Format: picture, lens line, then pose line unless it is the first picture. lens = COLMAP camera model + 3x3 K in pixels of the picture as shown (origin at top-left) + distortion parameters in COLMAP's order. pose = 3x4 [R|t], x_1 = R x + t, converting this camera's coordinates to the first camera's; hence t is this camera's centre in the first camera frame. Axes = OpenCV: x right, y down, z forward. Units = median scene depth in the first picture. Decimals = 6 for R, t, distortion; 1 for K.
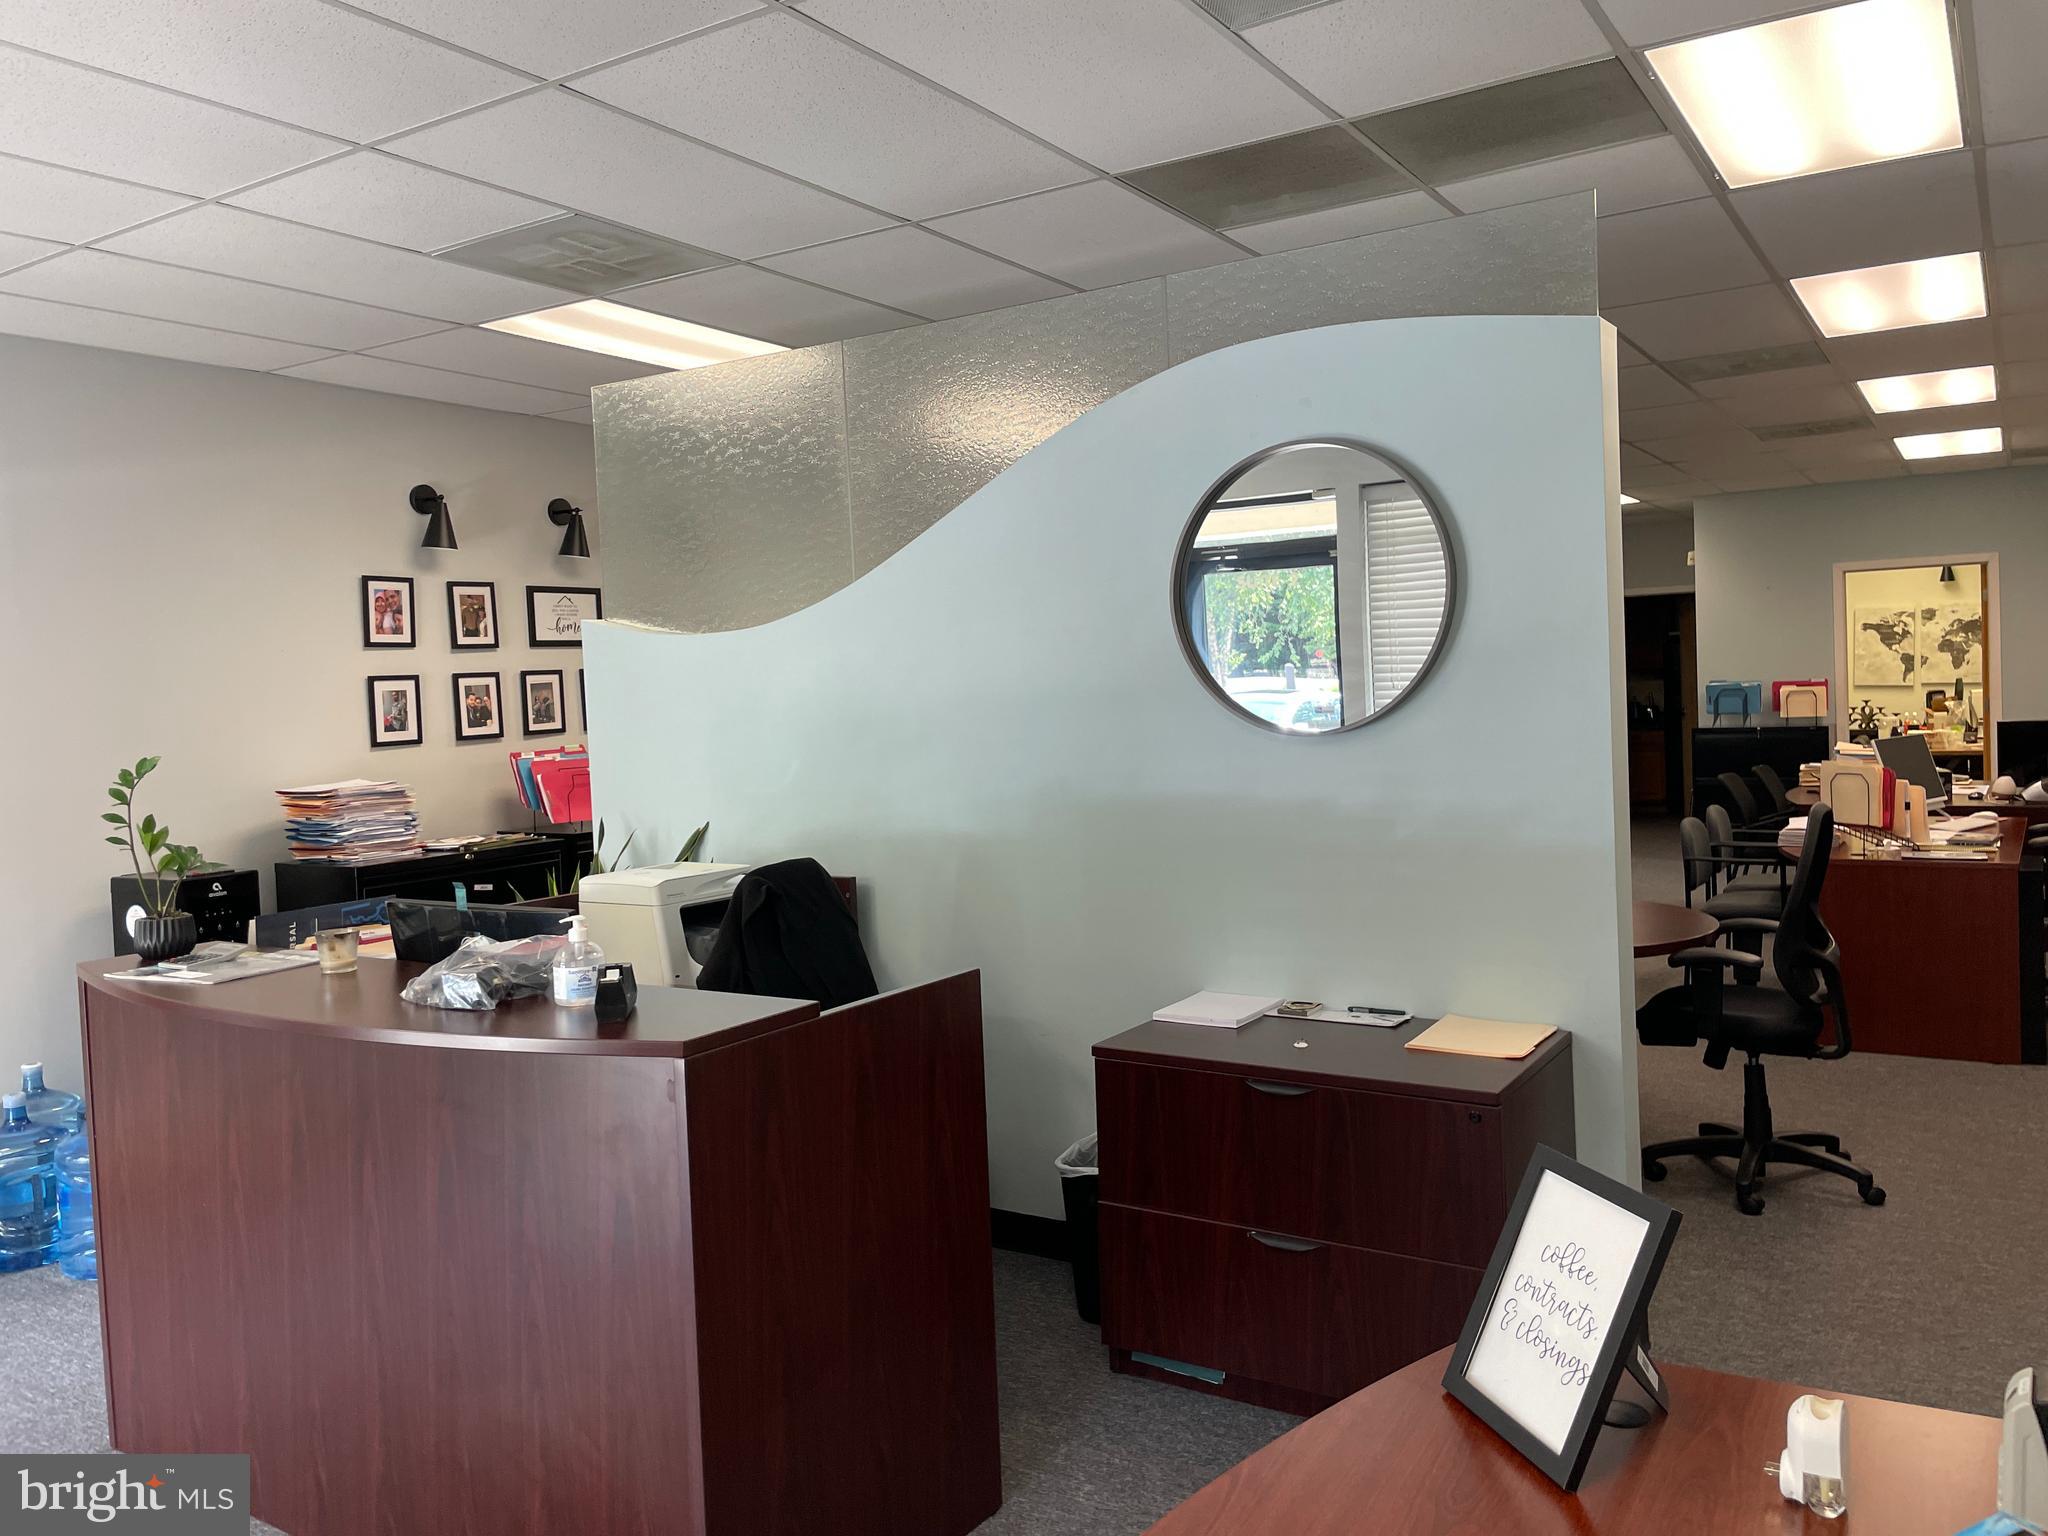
lens RADIAL K [[1560.2, 0, 1032.0], [0, 1560.2, 739.5], [0, 0, 1]] dist [0.090557, -0.117178]
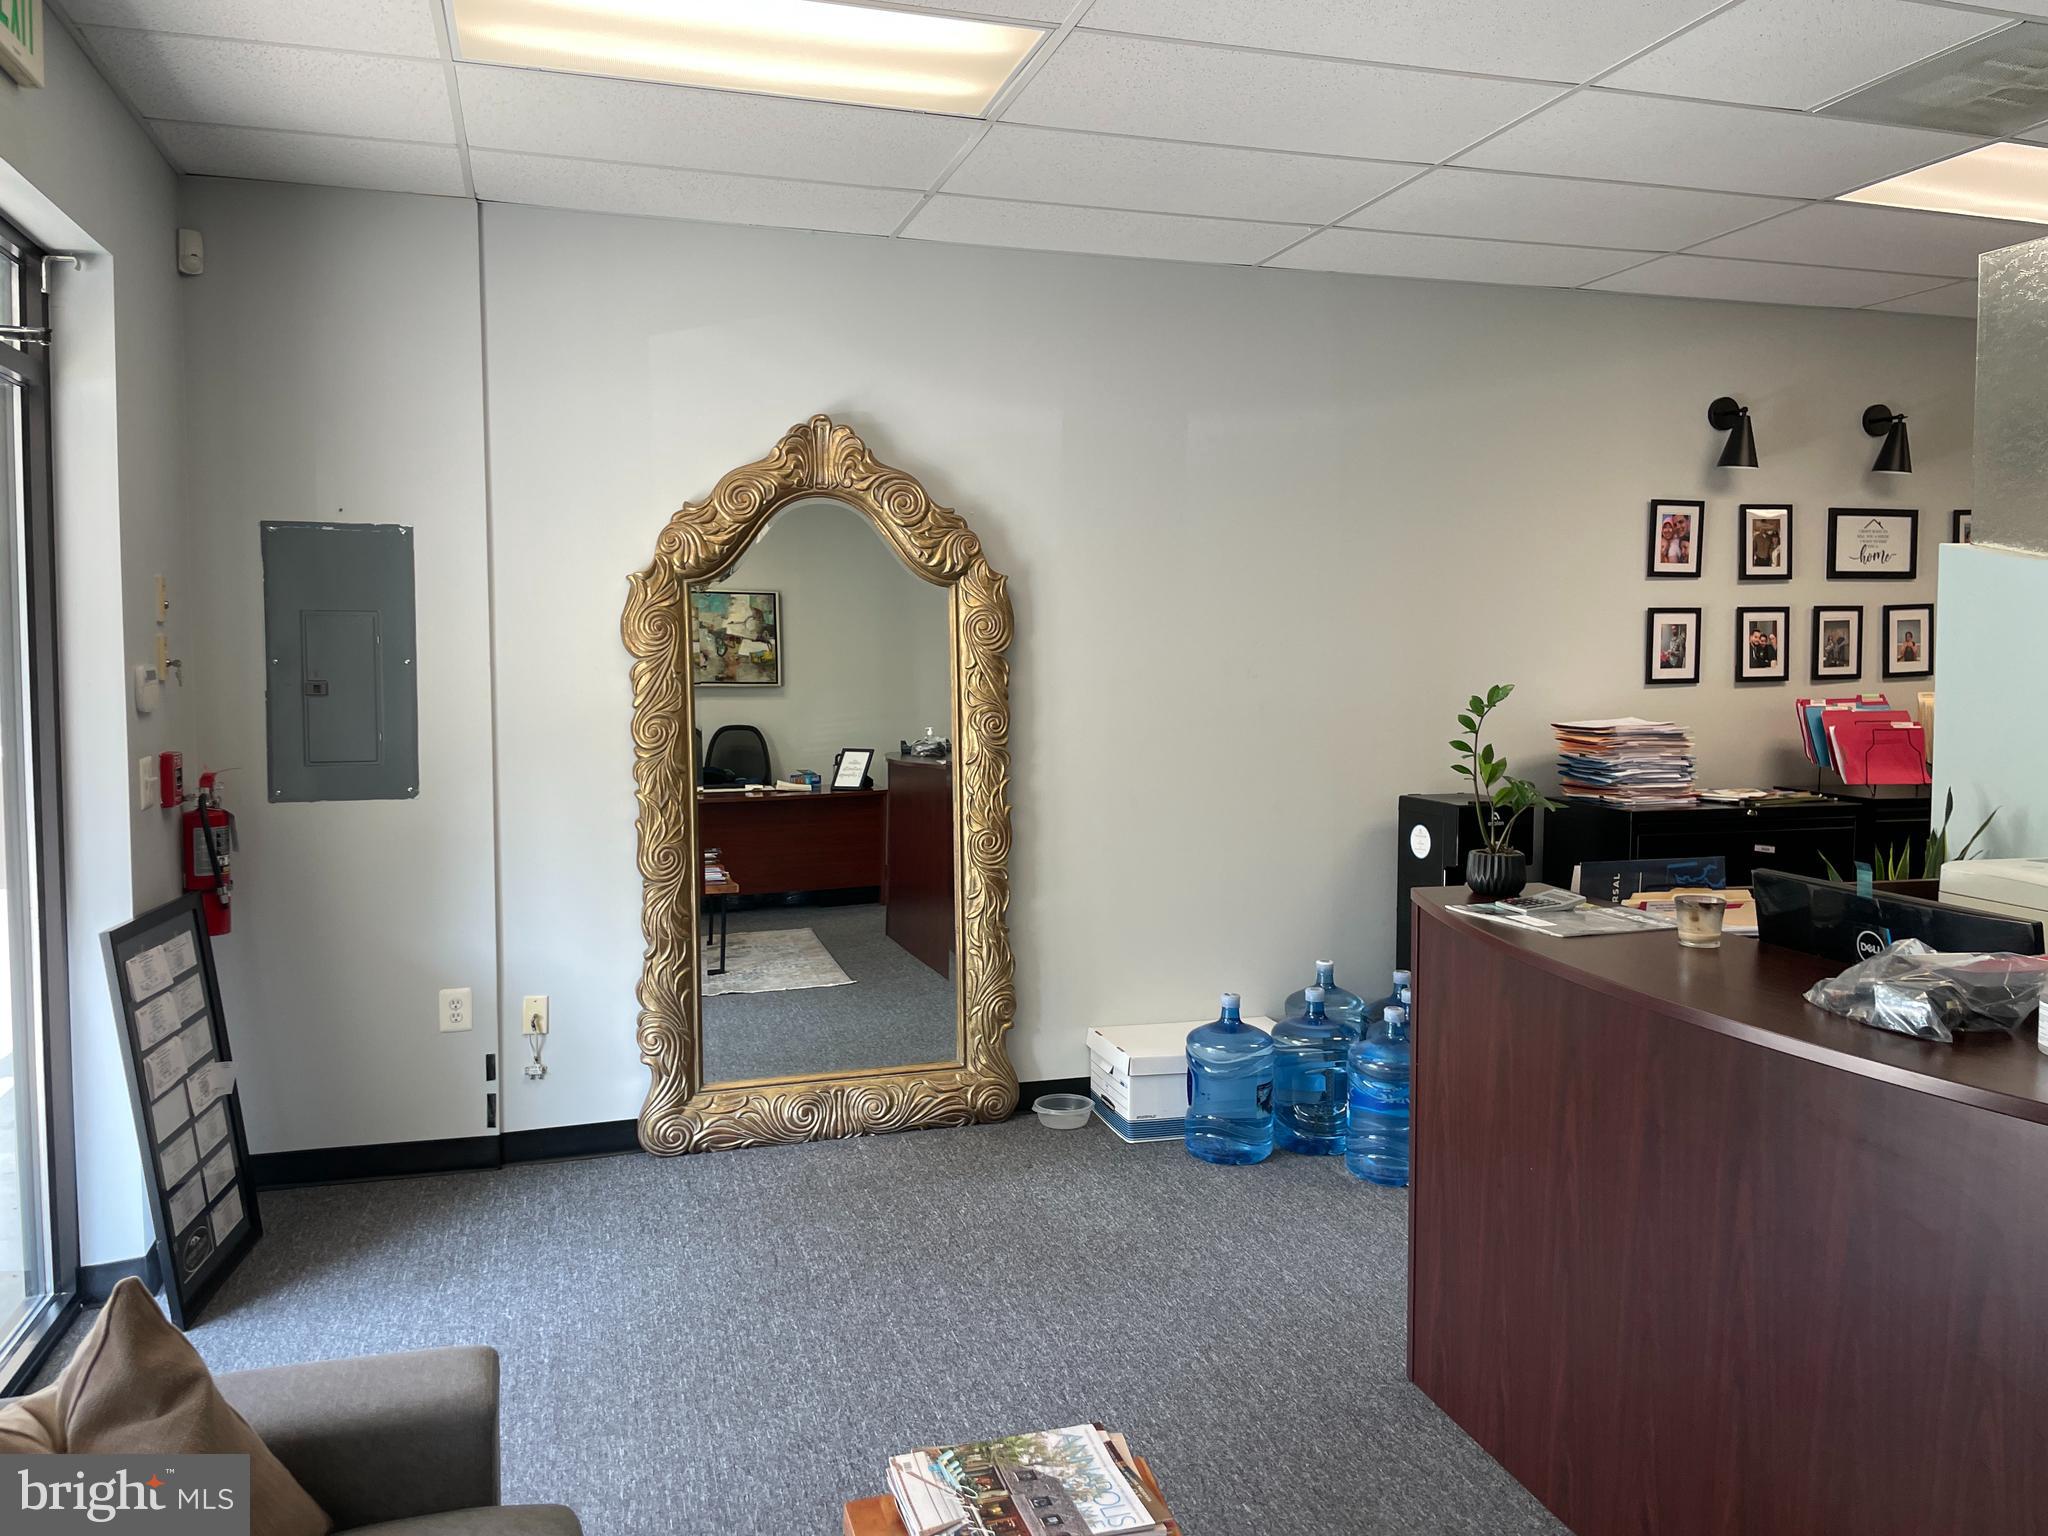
lens RADIAL K [[1560.2, 0, 1039.1], [0, 1560.2, 731.5], [0, 0, 1]] dist [0.090557, -0.117178]
pose [[0.756675, 0.077977, -0.649124, -0.085110], [-0.055466, 0.996939, 0.055102, 0.001456], [0.651434, -0.005690, 0.758684, 0.059592]]
